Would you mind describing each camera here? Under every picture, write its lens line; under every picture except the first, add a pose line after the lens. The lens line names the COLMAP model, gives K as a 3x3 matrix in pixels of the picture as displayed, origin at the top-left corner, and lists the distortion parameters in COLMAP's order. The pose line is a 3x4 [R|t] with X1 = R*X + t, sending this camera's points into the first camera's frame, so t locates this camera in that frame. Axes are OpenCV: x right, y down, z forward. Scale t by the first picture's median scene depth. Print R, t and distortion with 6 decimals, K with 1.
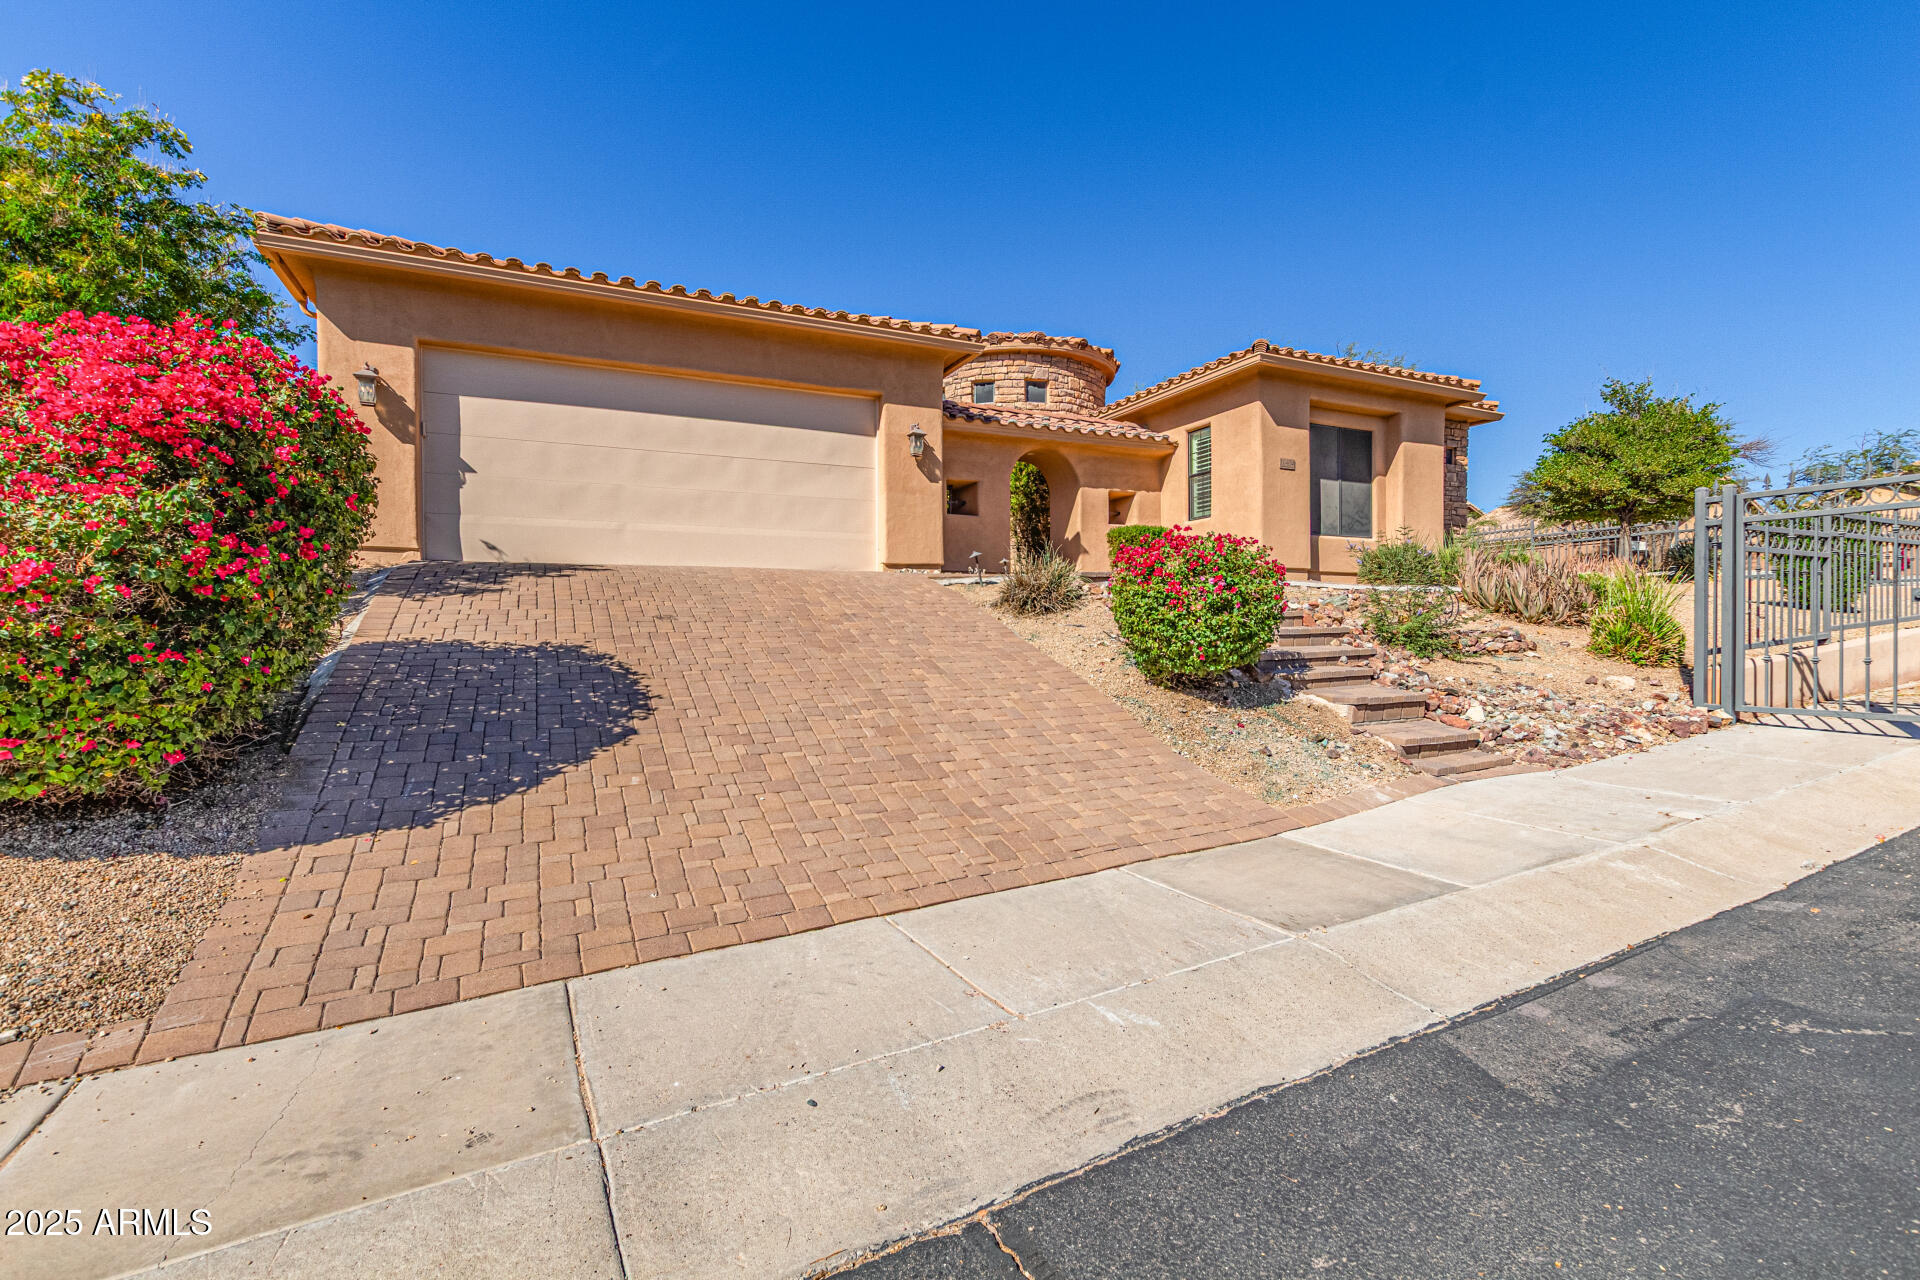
lens RADIAL K [[867.3, 0, 964.0], [0, 867.3, 640.3], [0, 0, 1]] dist [0.004535, 0.000295]
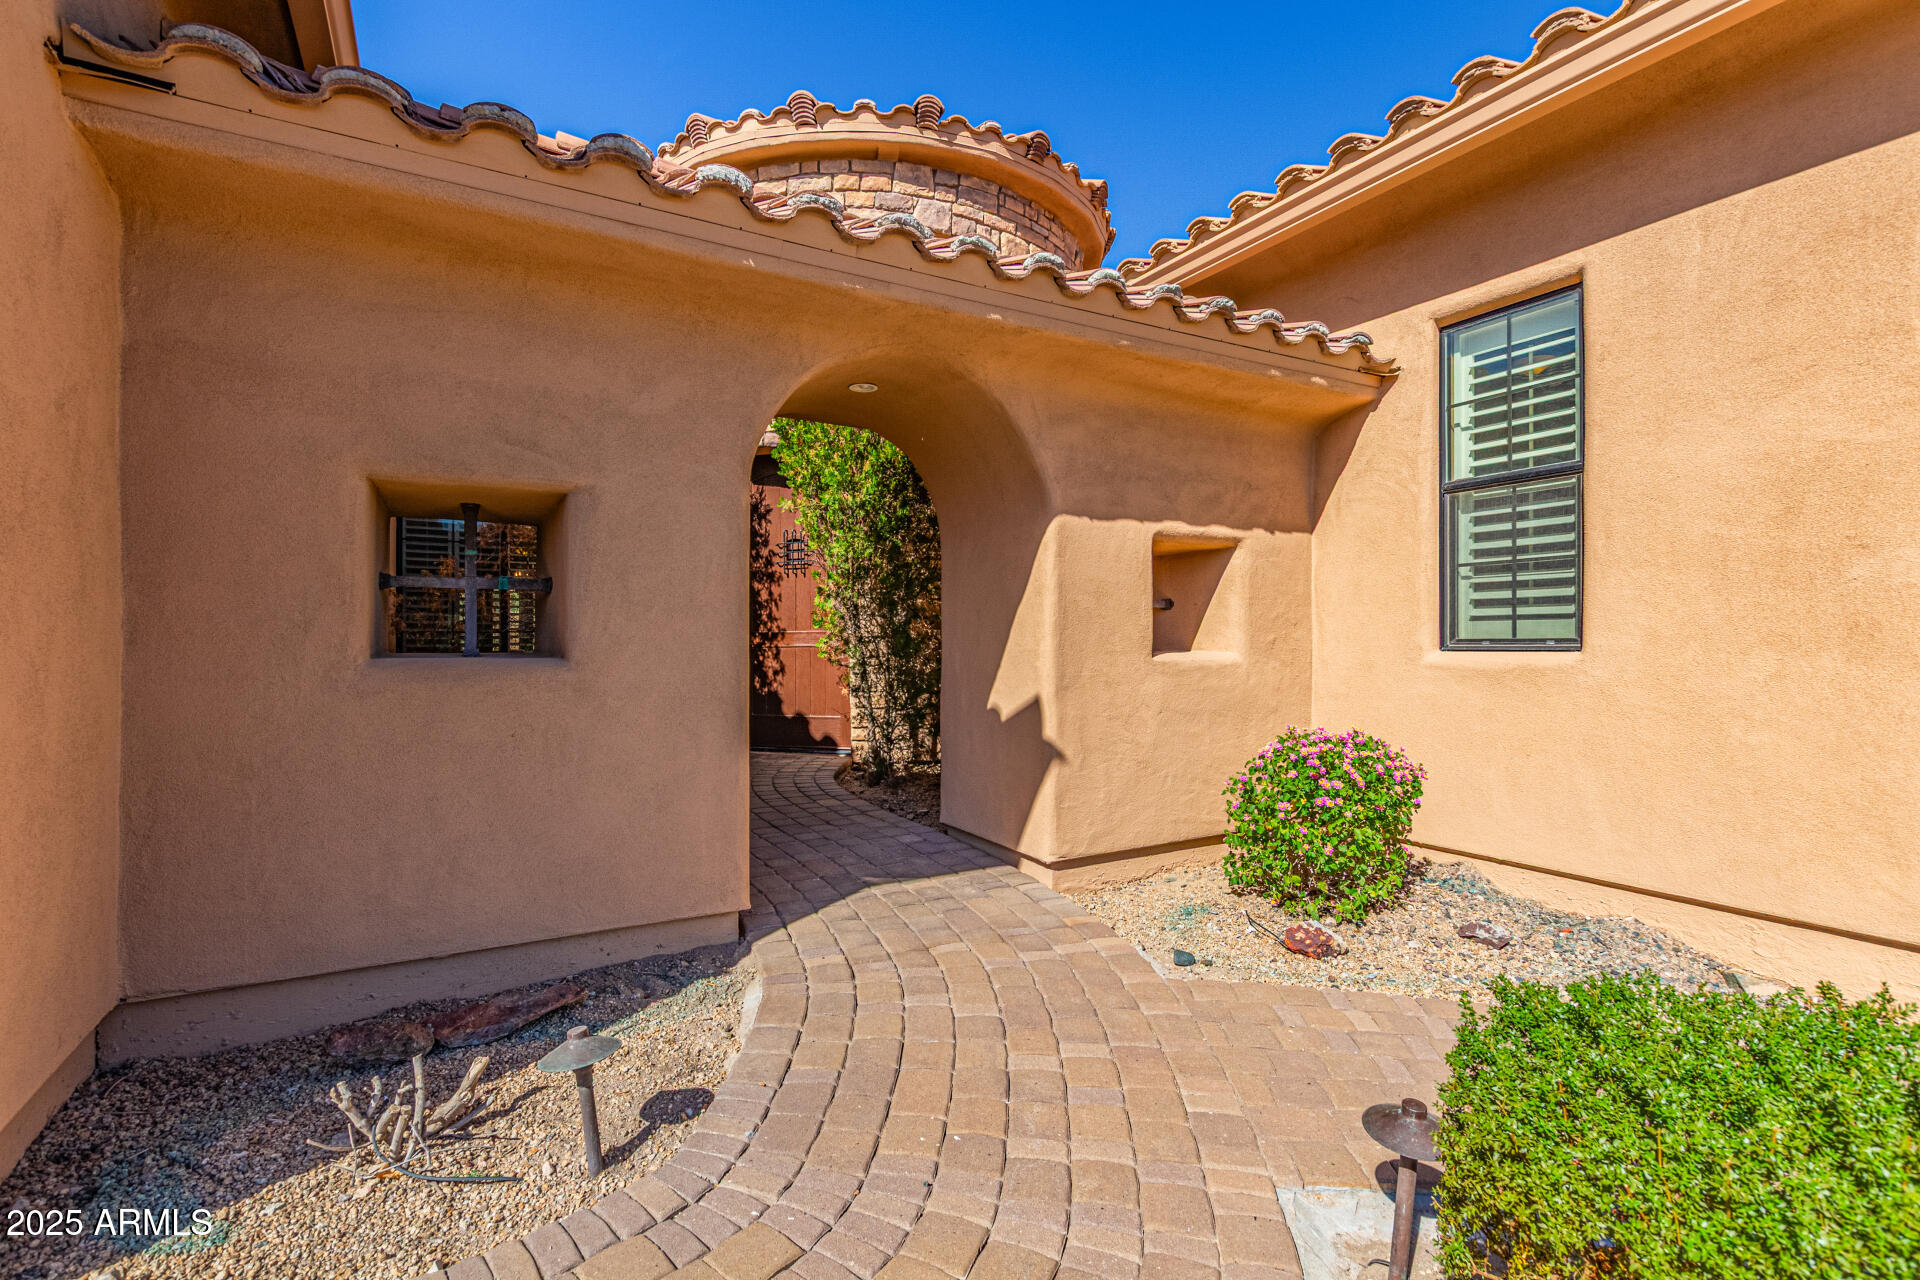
lens RADIAL K [[867.3, 0, 944.0], [0, 867.3, 636.8], [0, 0, 1]] dist [0.004535, 0.000295]
pose [[0.997773, 0.010391, 0.065881, 0.091119], [-0.009575, 0.999874, -0.012682, -0.146824], [-0.066005, 0.012023, 0.997747, 0.792113]]
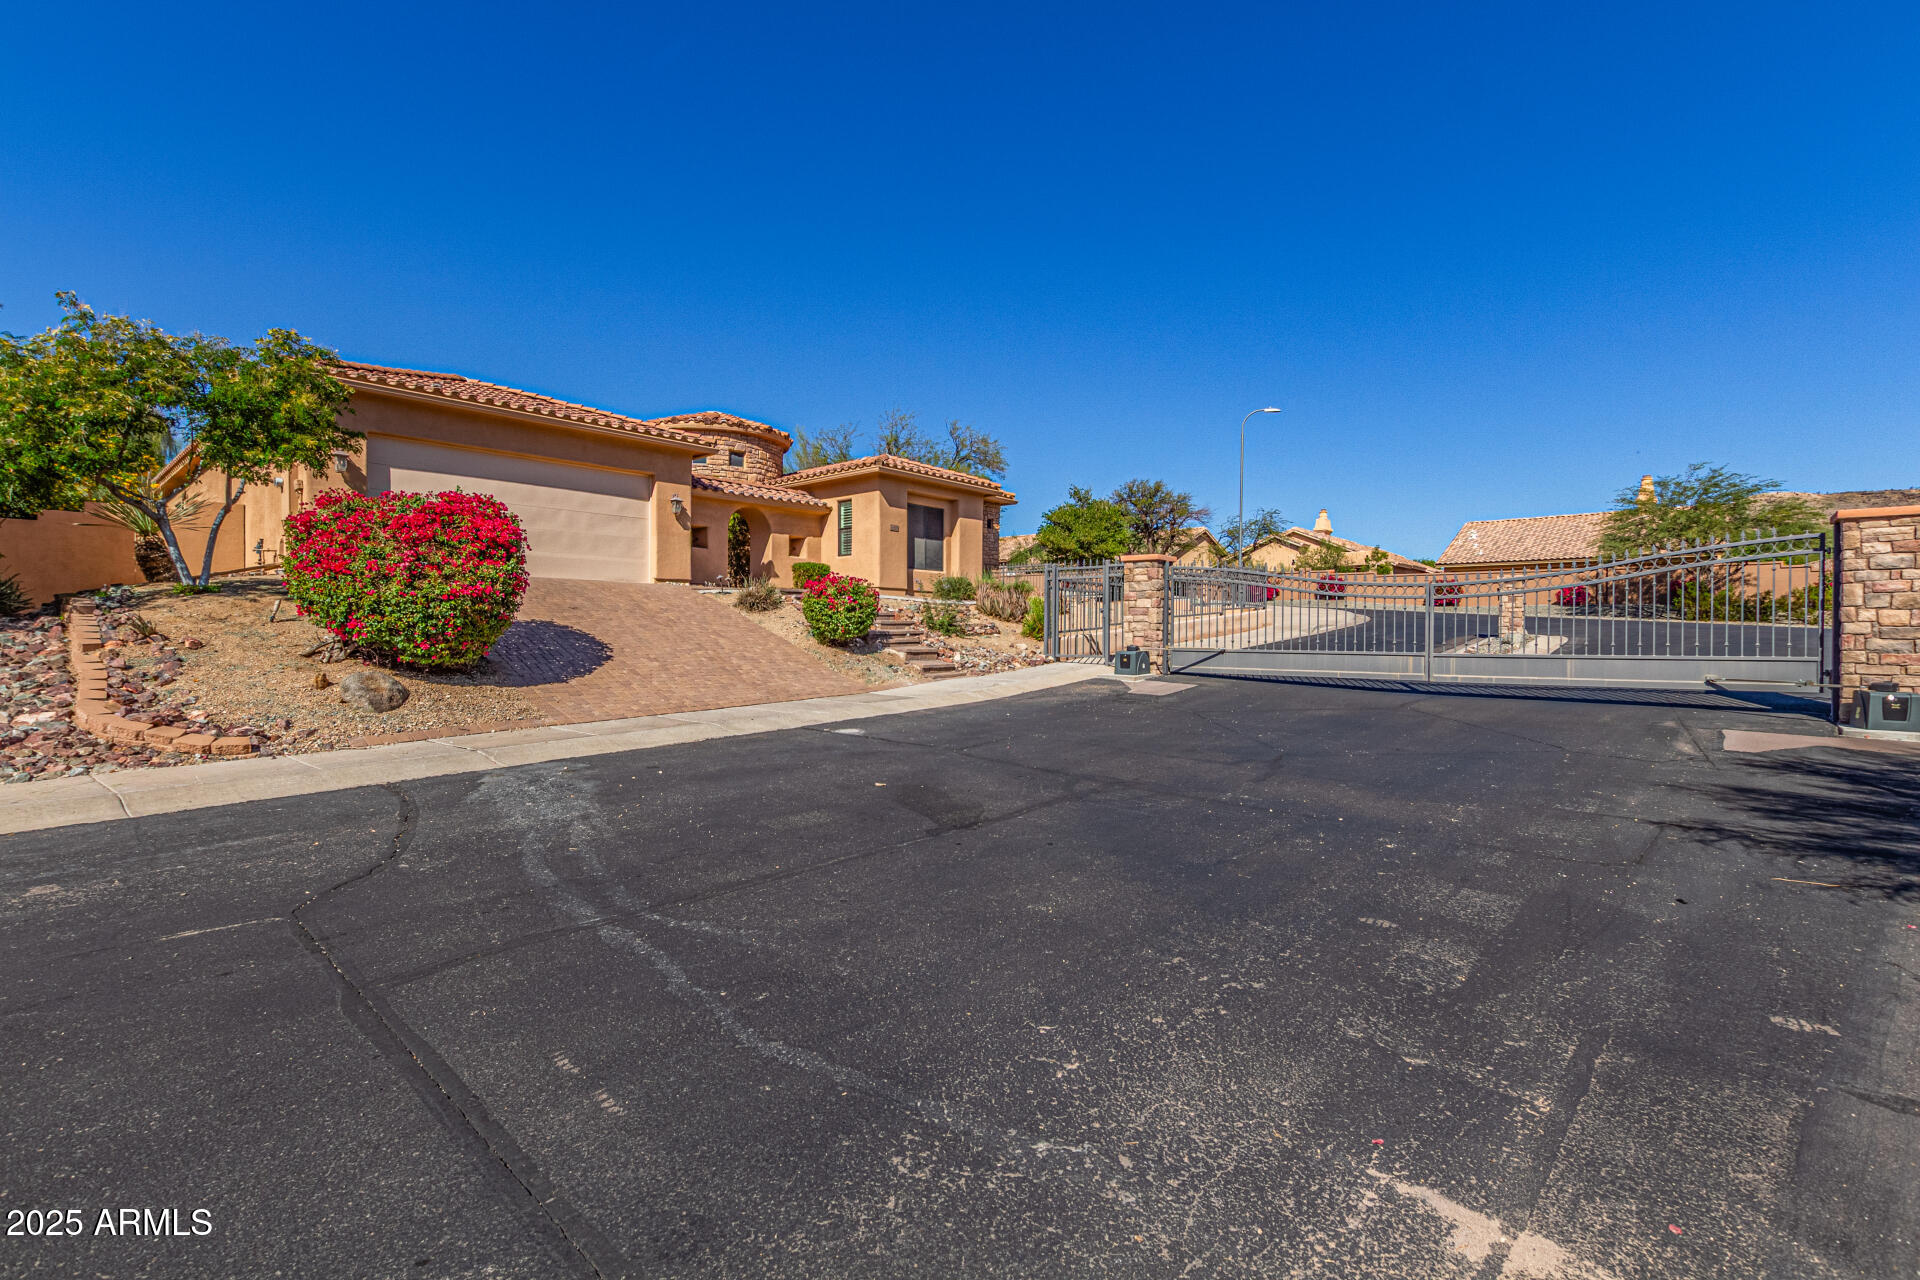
lens RADIAL K [[867.3, 0, 964.8], [0, 867.3, 643.7], [0, 0, 1]] dist [0.004535, 0.000295]
pose [[0.922197, 0.006430, 0.386667, -0.161062], [-0.006914, 0.999976, -0.000139, 0.026283], [-0.386658, -0.002545, 0.922220, -0.633537]]
